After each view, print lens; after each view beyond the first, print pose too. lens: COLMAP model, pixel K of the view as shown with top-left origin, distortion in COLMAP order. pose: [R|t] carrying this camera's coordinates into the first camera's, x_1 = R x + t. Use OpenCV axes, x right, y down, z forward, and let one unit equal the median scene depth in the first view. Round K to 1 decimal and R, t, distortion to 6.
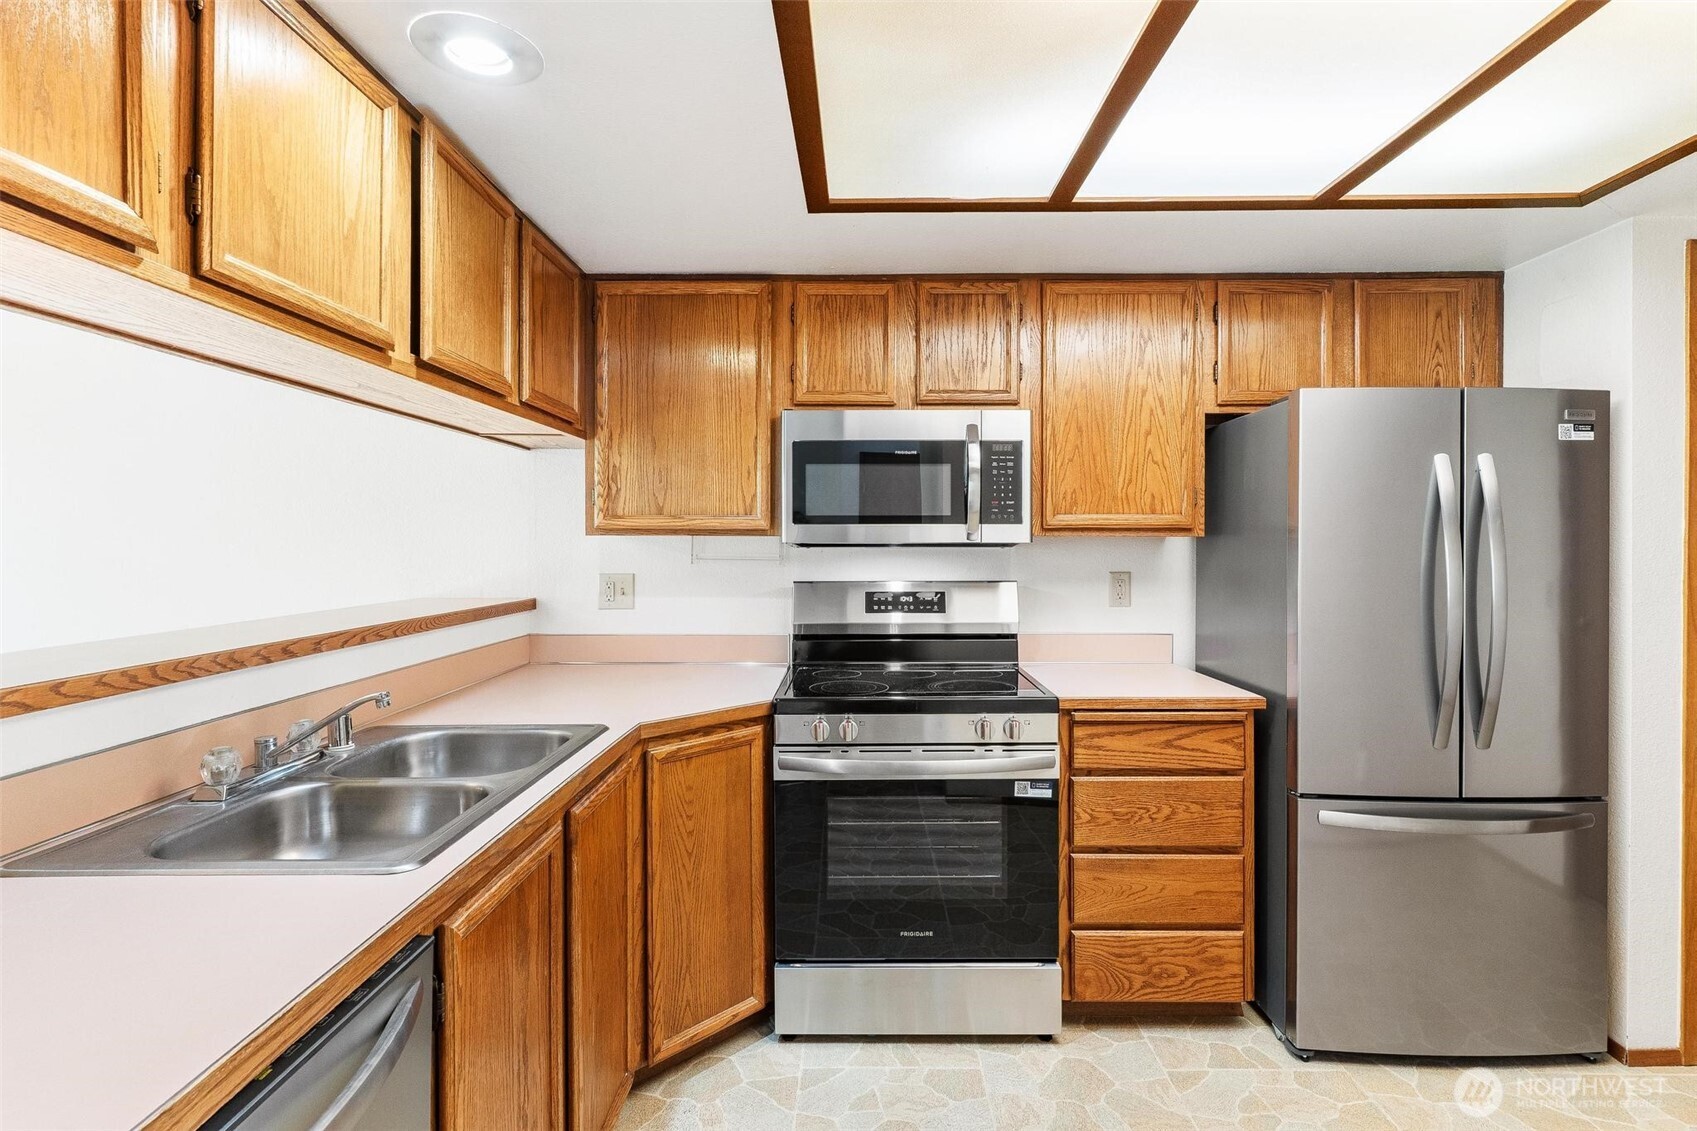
lens RADIAL K [[829.5, 0, 845.5], [0, 829.5, 550.7], [0, 0, 1]] dist [-0.000901, -0.000450]
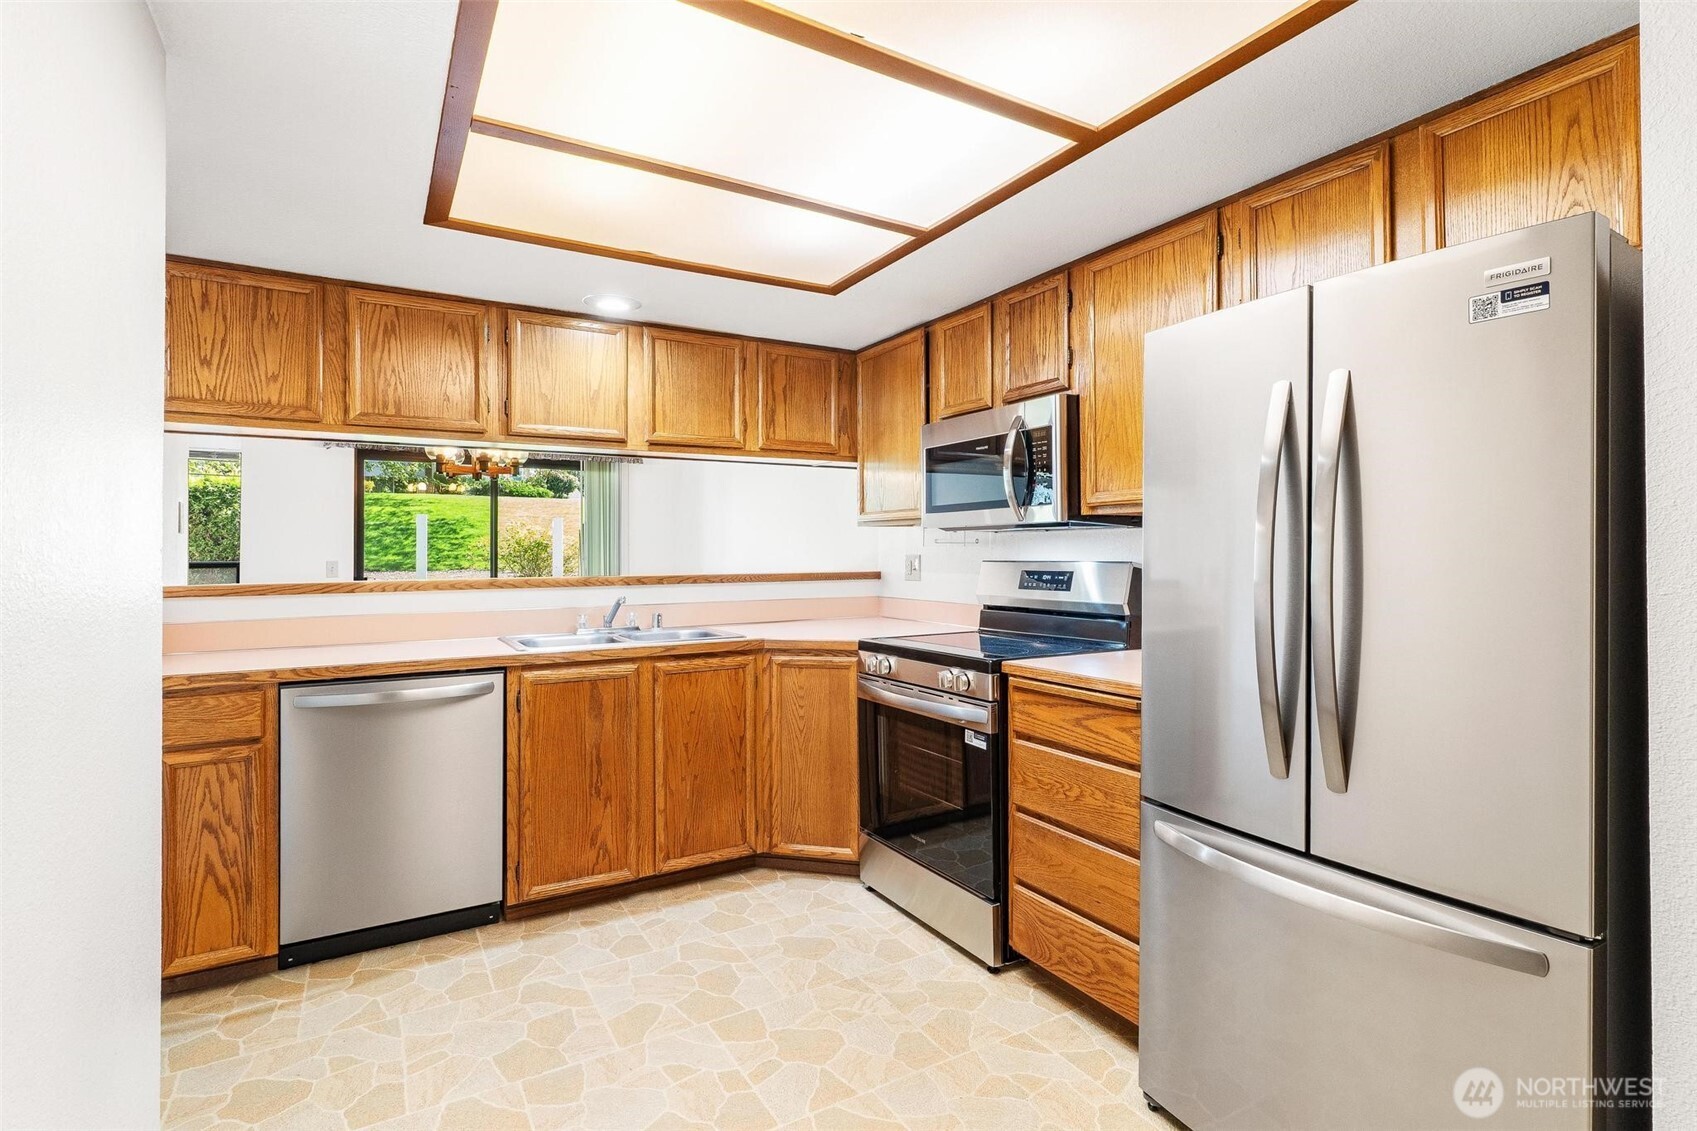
lens RADIAL K [[829.5, 0, 845.5], [0, 829.5, 550.7], [0, 0, 1]] dist [-0.000901, -0.000450]
pose [[0.504512, -0.003429, -0.863398, 1.091530], [-0.006440, 0.999949, -0.007734, 0.040664], [0.863381, 0.009462, 0.504464, 0.271027]]
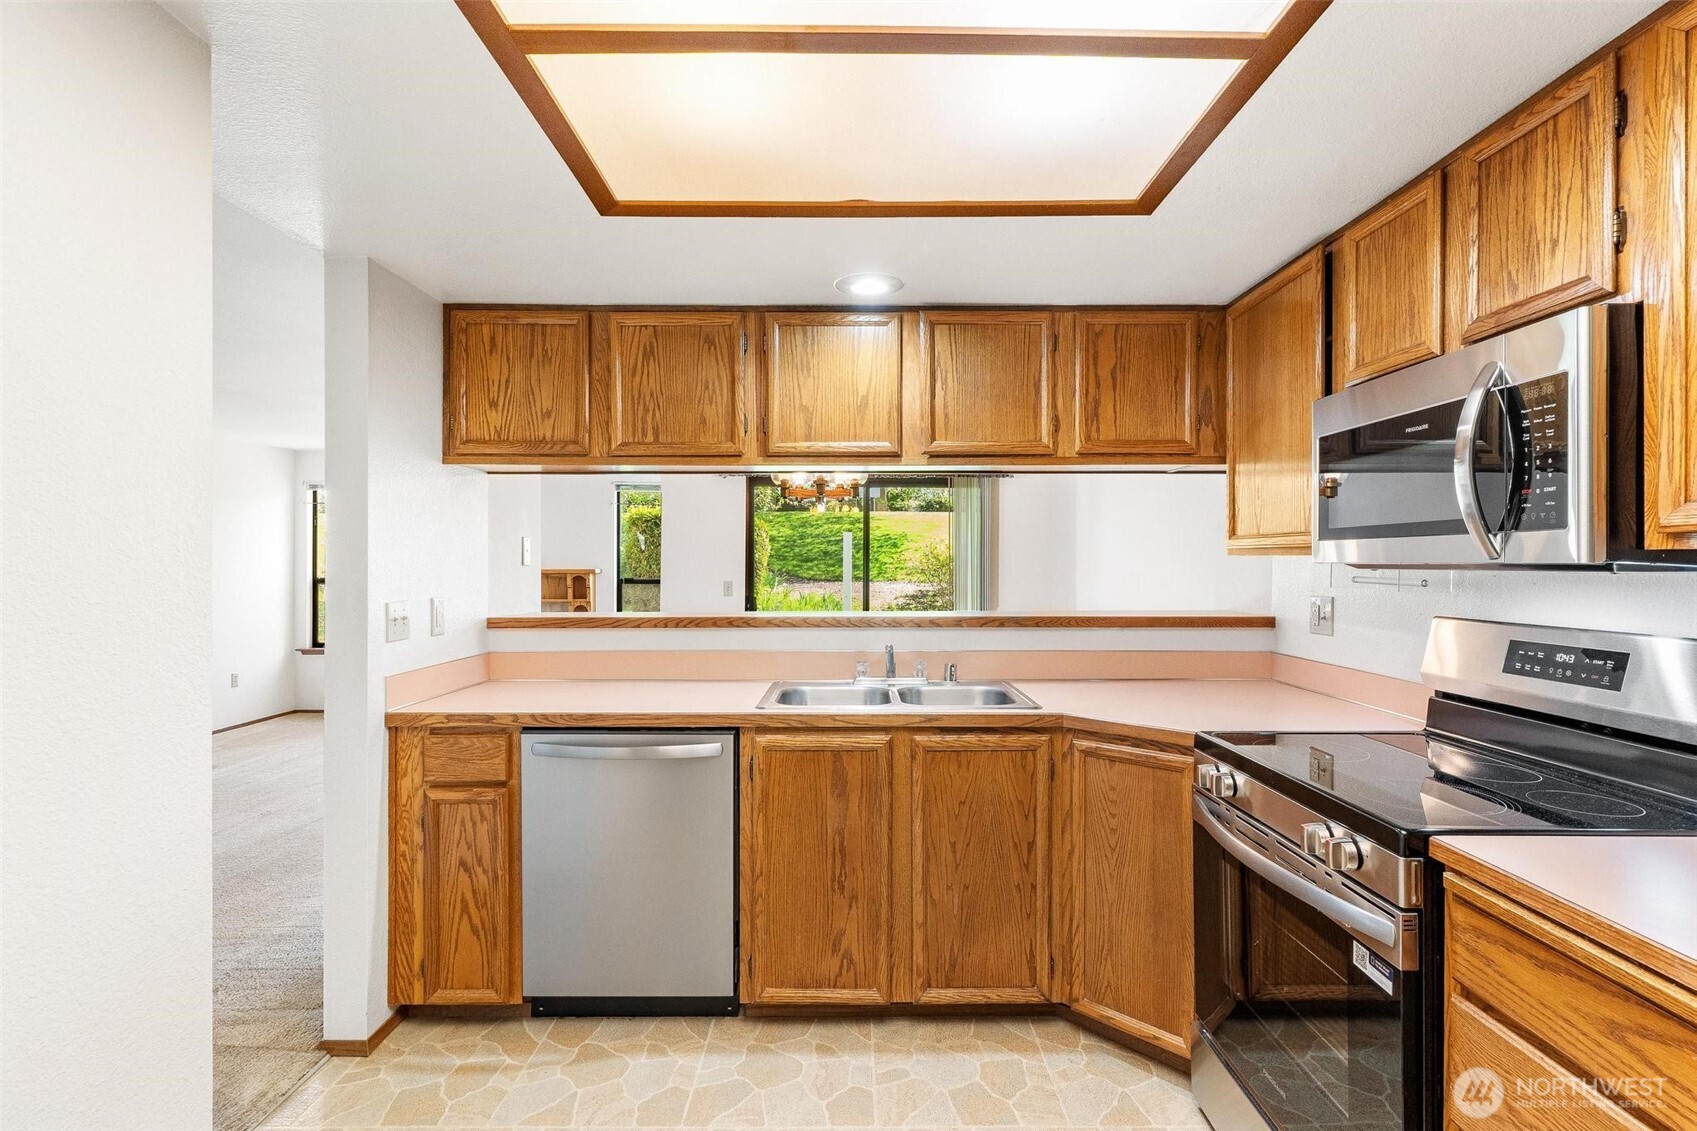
lens RADIAL K [[811.0, 0, 851.0], [0, 811.0, 569.1], [0, 0, 1]] dist [0.001851, -0.000640]
pose [[0.005509, 0.007819, -0.999954, 0.805167], [-0.011857, 0.999900, 0.007753, -0.005090], [0.999915, 0.011813, 0.005602, 0.598284]]
